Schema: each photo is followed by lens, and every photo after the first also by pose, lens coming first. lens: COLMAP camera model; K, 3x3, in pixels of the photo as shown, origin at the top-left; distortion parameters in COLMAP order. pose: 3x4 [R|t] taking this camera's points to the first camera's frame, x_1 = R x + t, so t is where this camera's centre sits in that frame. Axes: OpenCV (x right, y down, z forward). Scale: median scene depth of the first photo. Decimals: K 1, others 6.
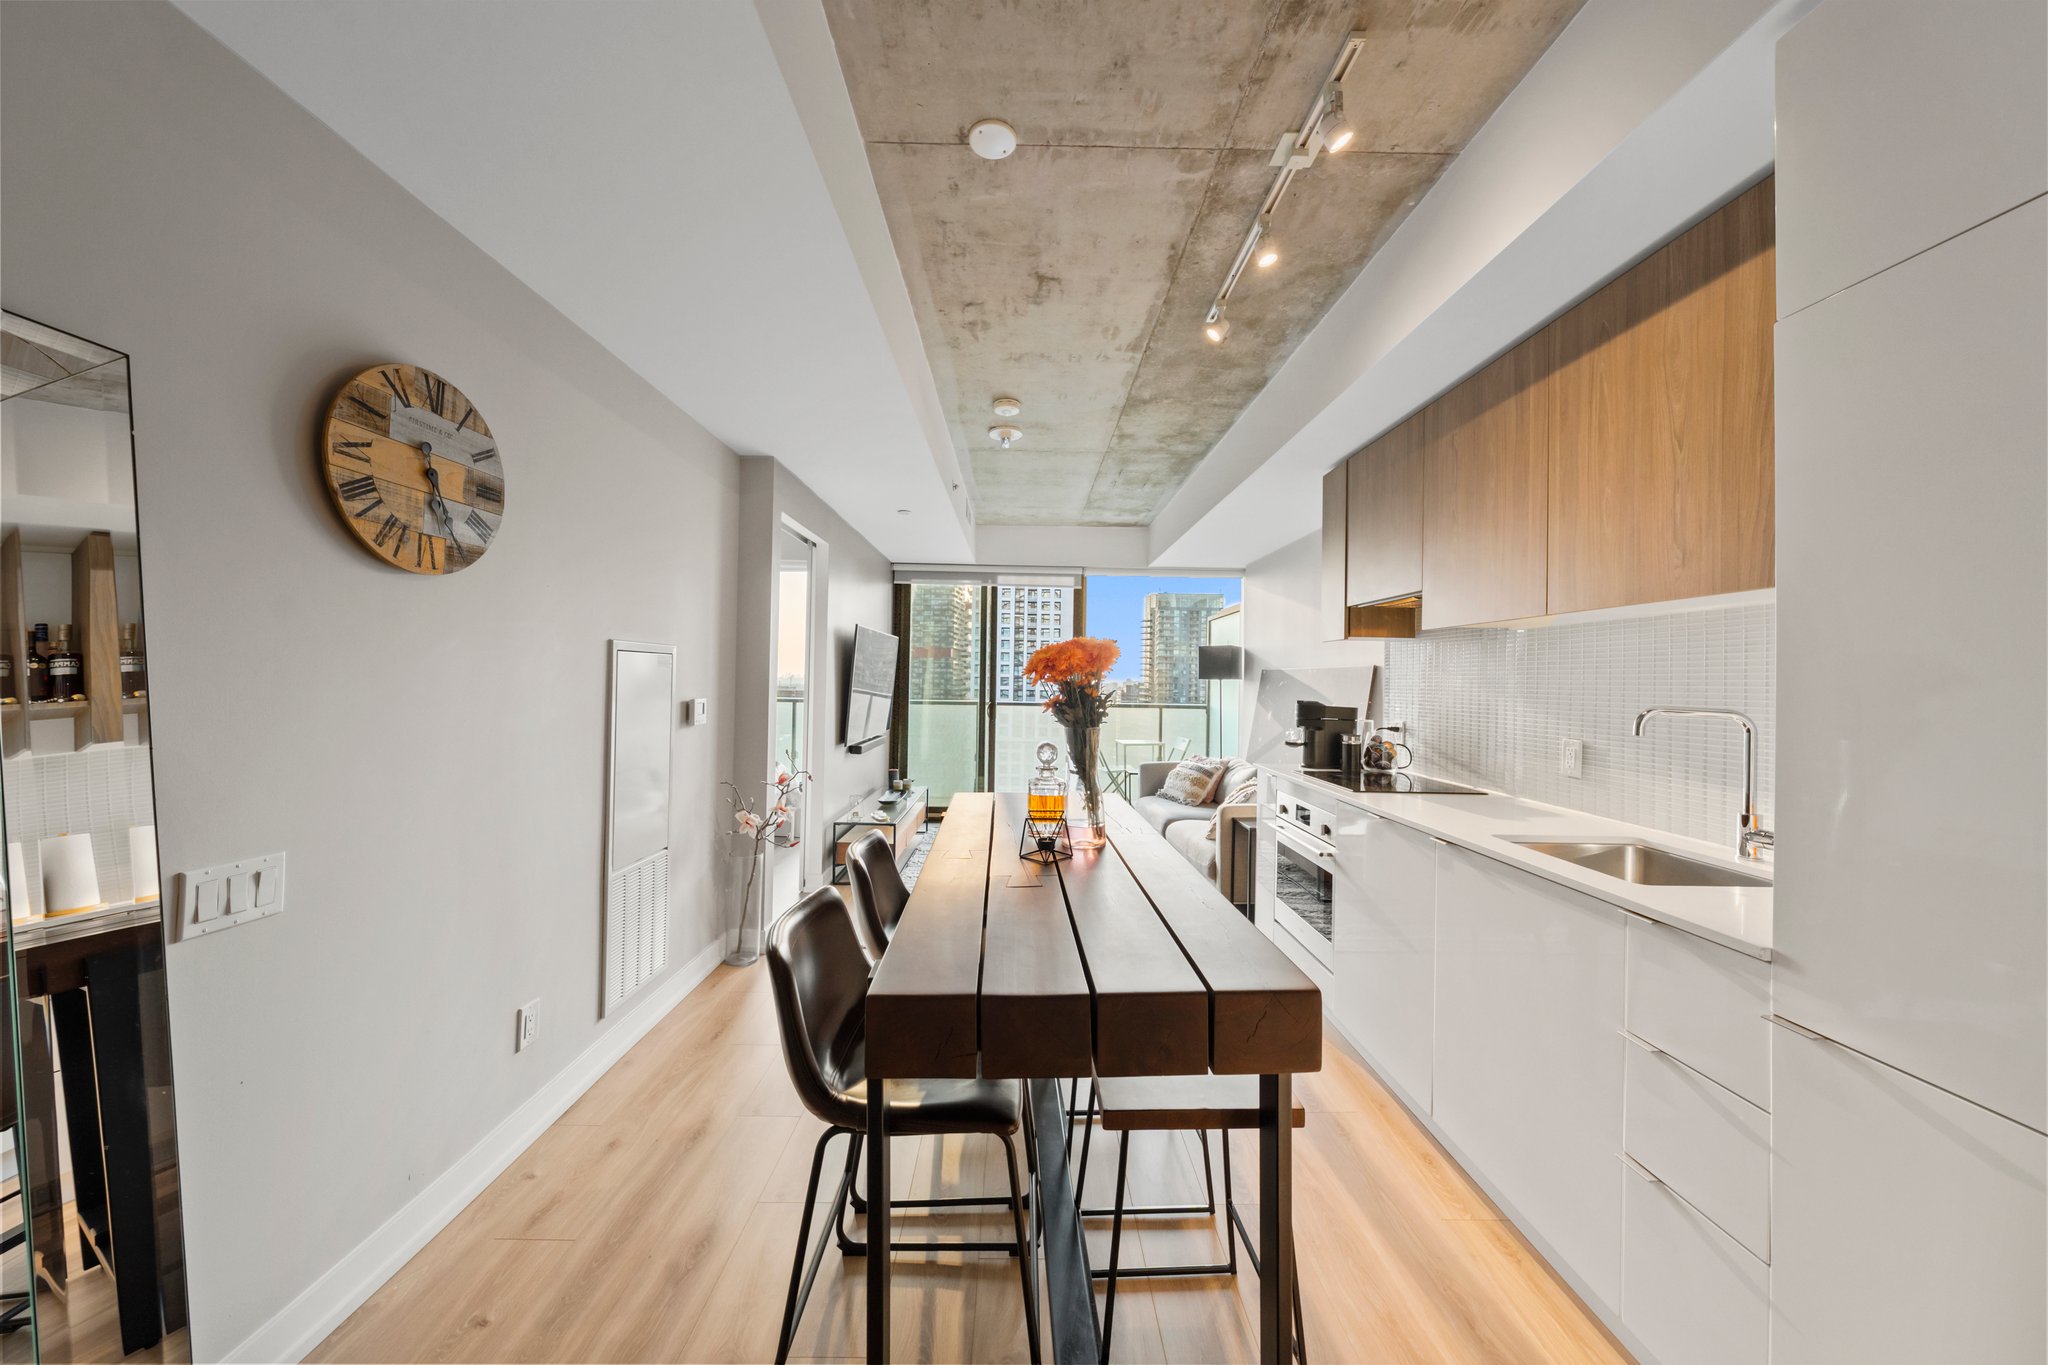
lens RADIAL K [[688.8, 0, 1028.2], [0, 688.8, 672.4], [0, 0, 1]] dist [-0.001843, -0.000136]
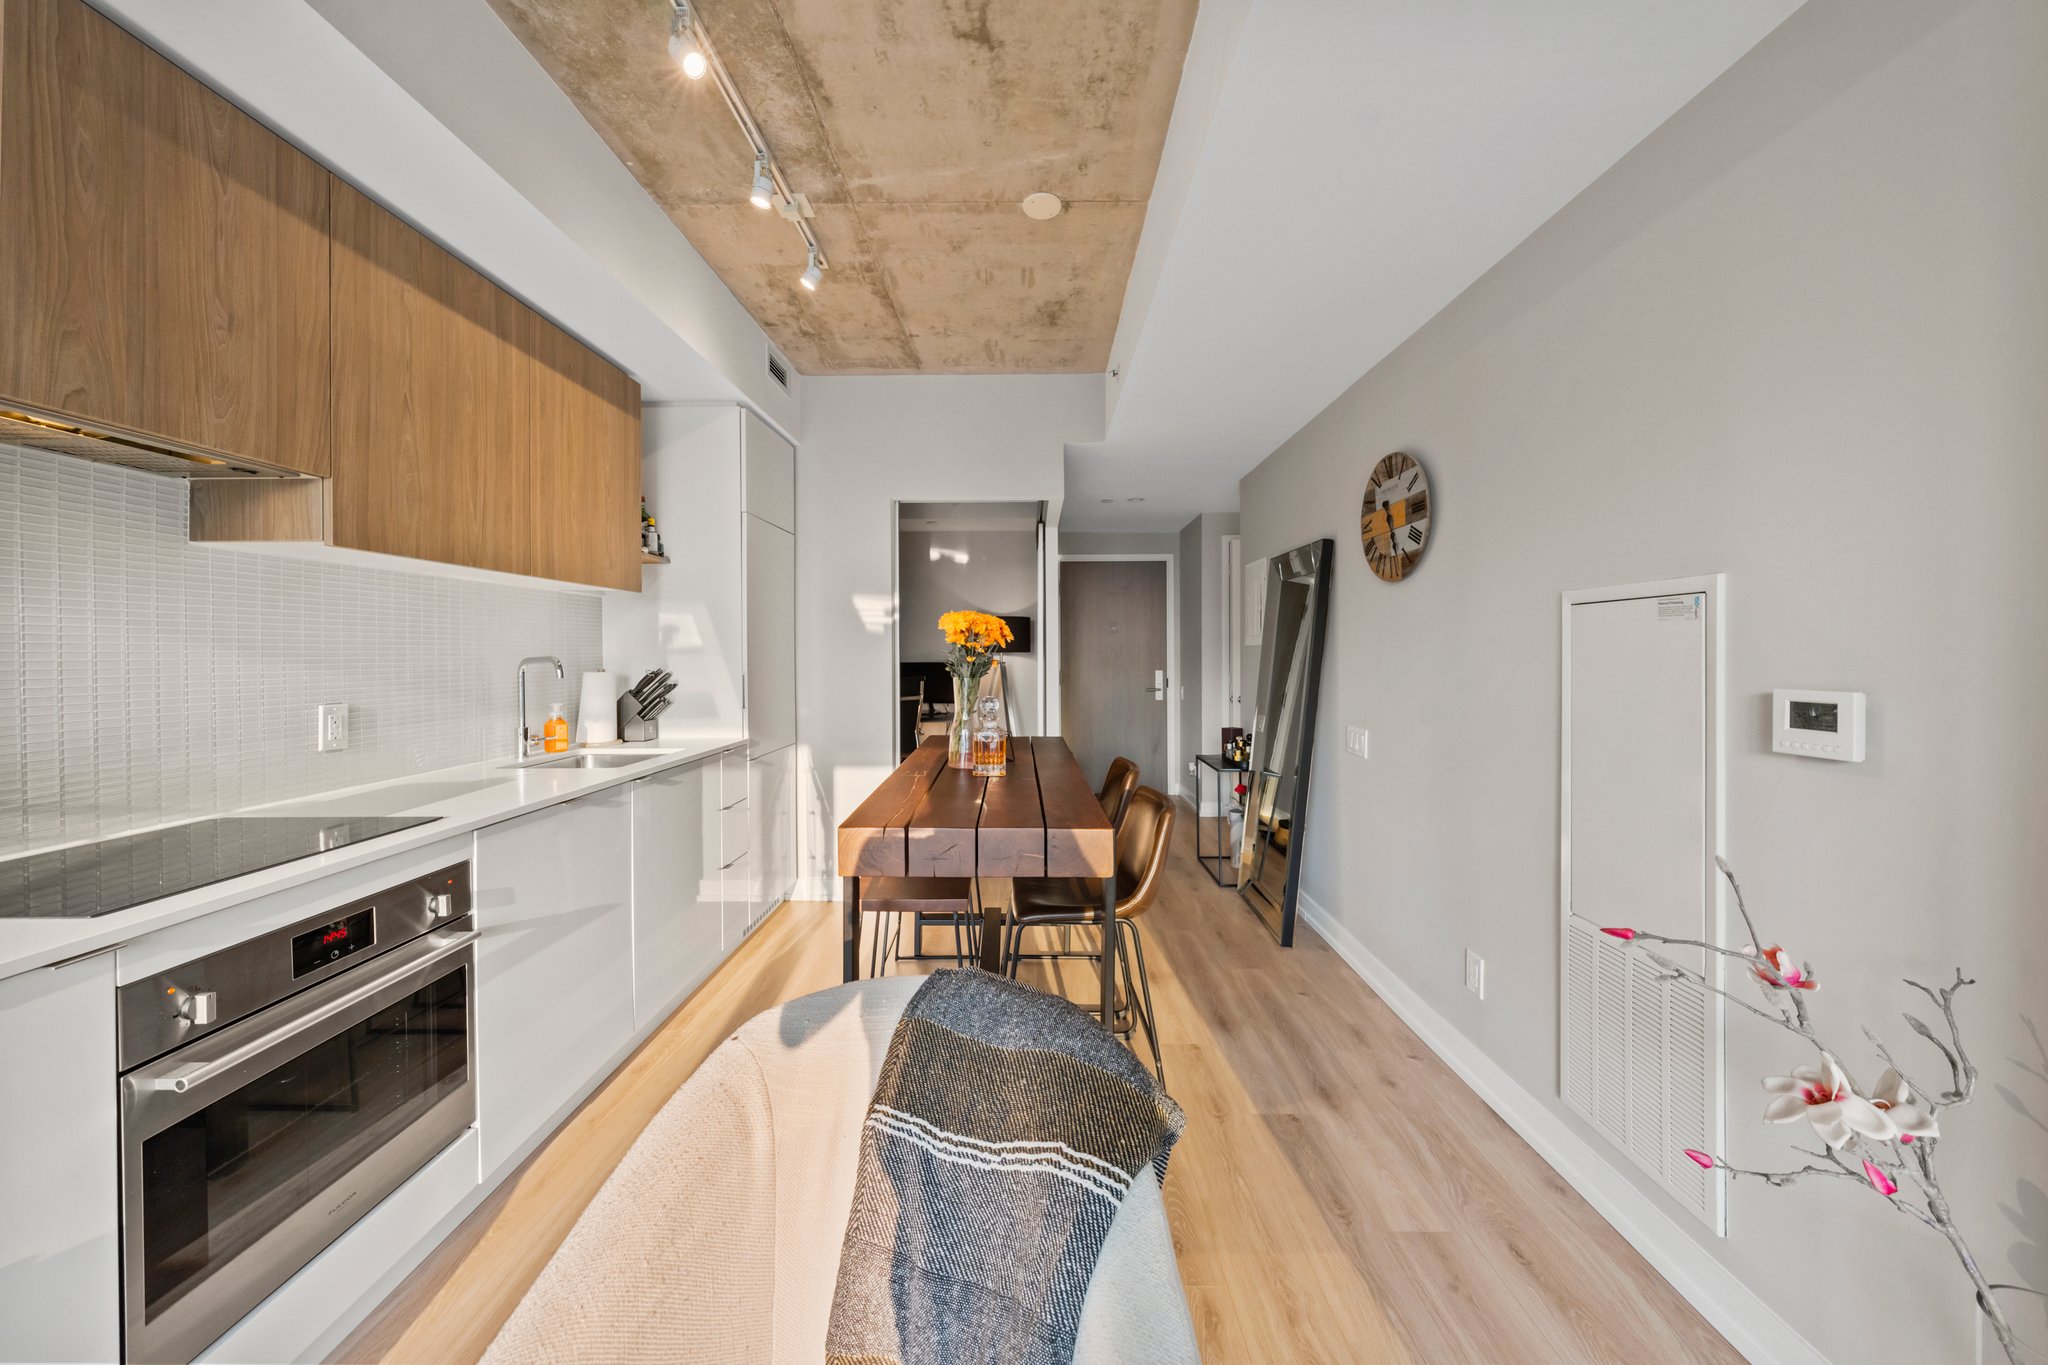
lens RADIAL K [[694.7, 0, 1025.5], [0, 694.7, 656.0], [0, 0, 1]] dist [-0.000921, 0.000018]
pose [[-0.999678, -0.012932, 0.021844, -0.032668], [-0.013066, 0.999897, -0.005993, 0.023298], [-0.021764, -0.006277, -0.999743, 1.234361]]
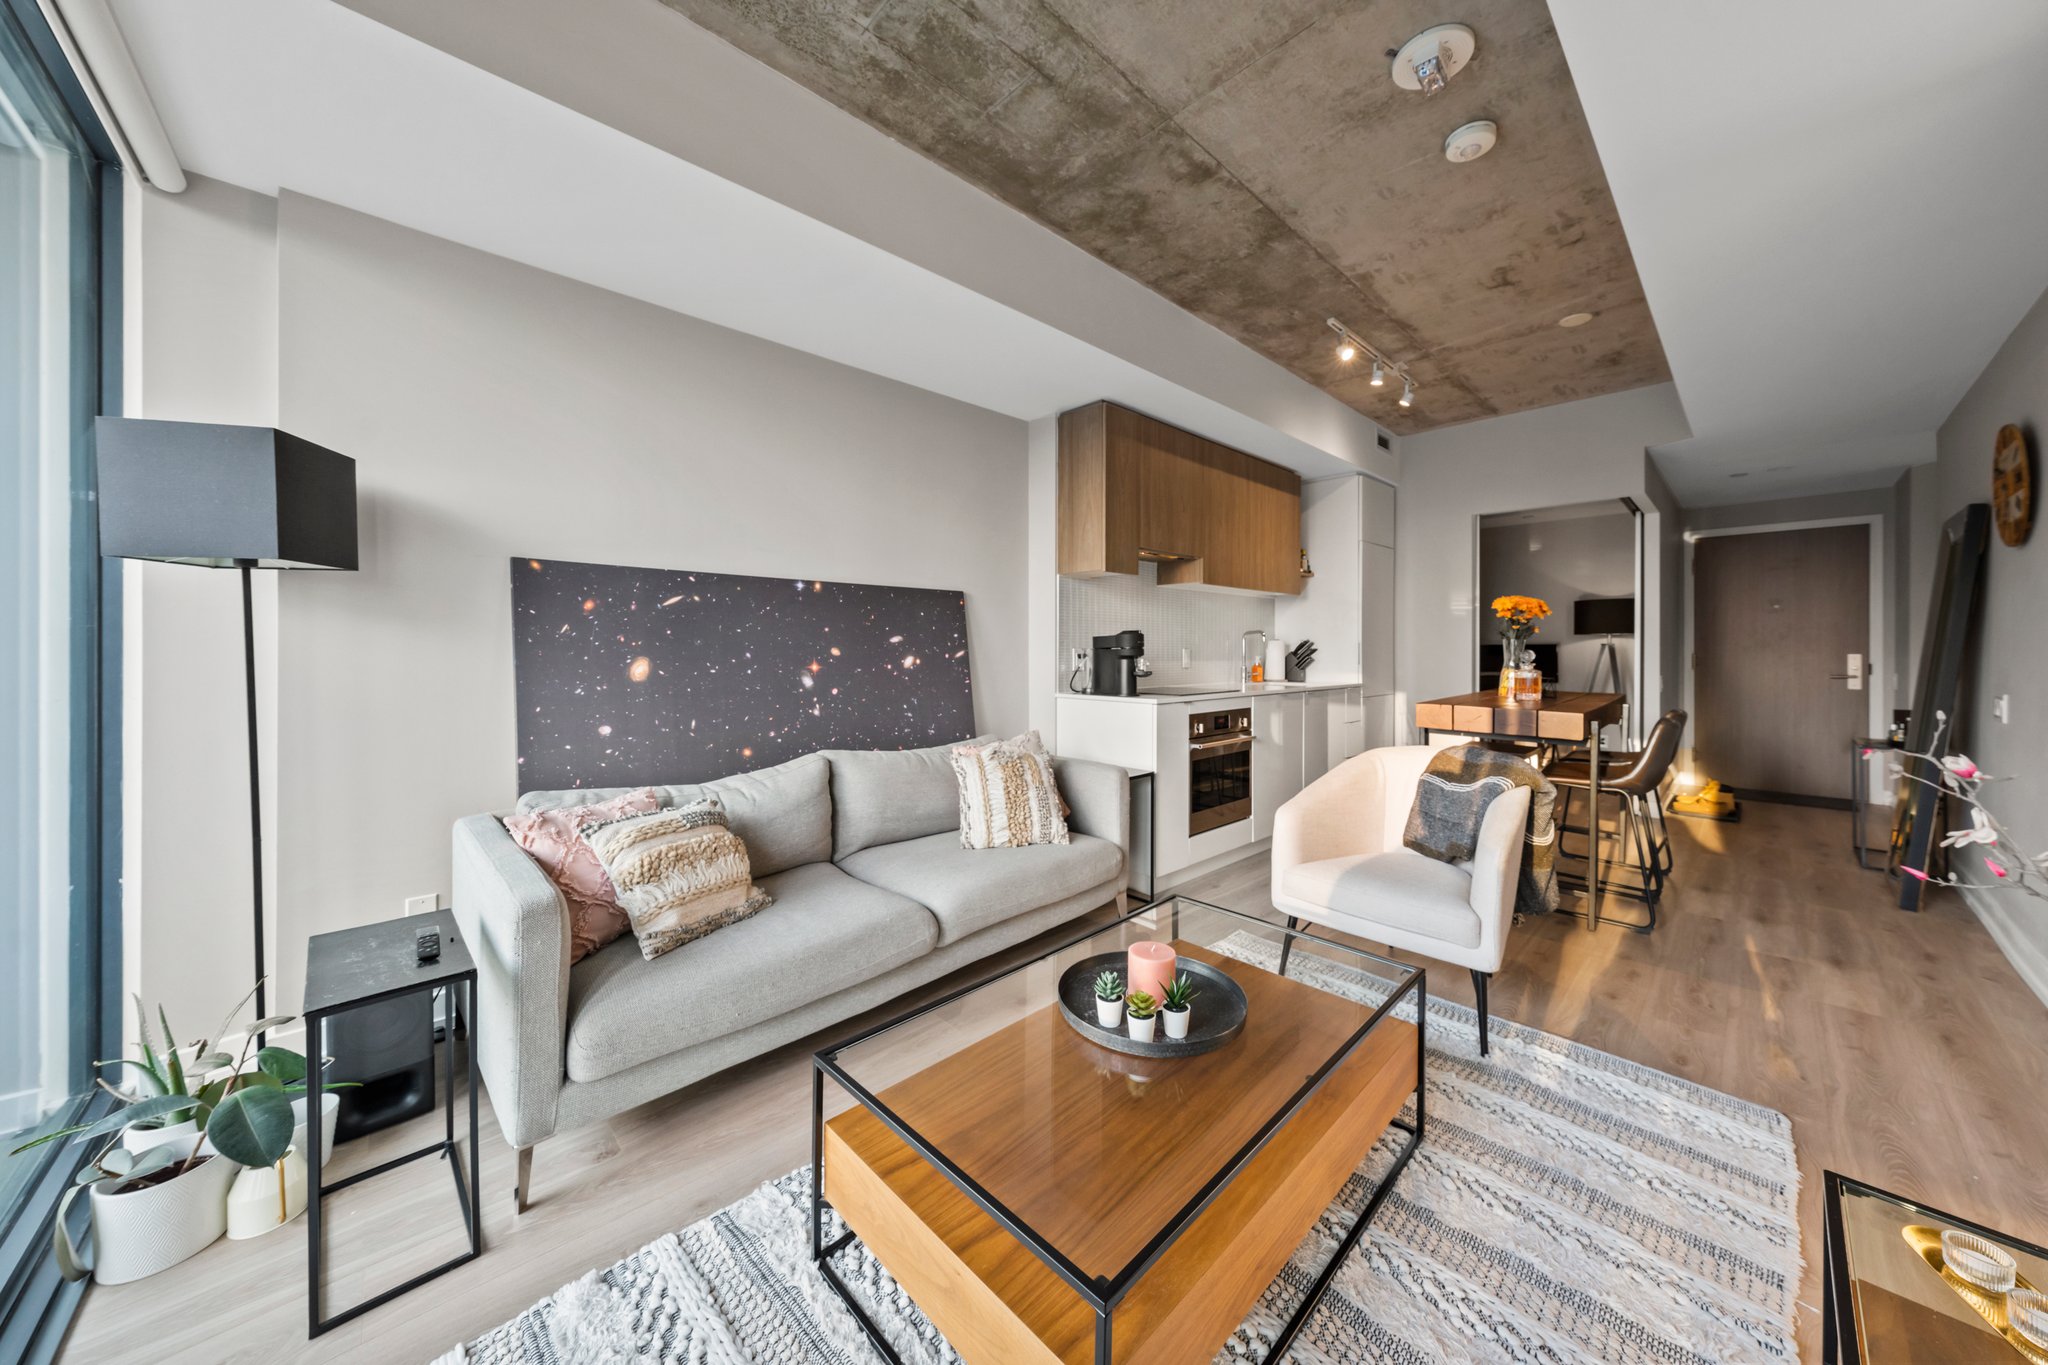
lens RADIAL K [[690.9, 0, 1033.8], [0, 690.9, 650.2], [0, 0, 1]] dist [0.000017, 0.000097]
pose [[-0.679444, -0.019164, 0.733477, -0.239817], [-0.021275, 0.999753, 0.006414, 0.067569], [-0.733419, -0.011246, -0.679684, 1.811654]]
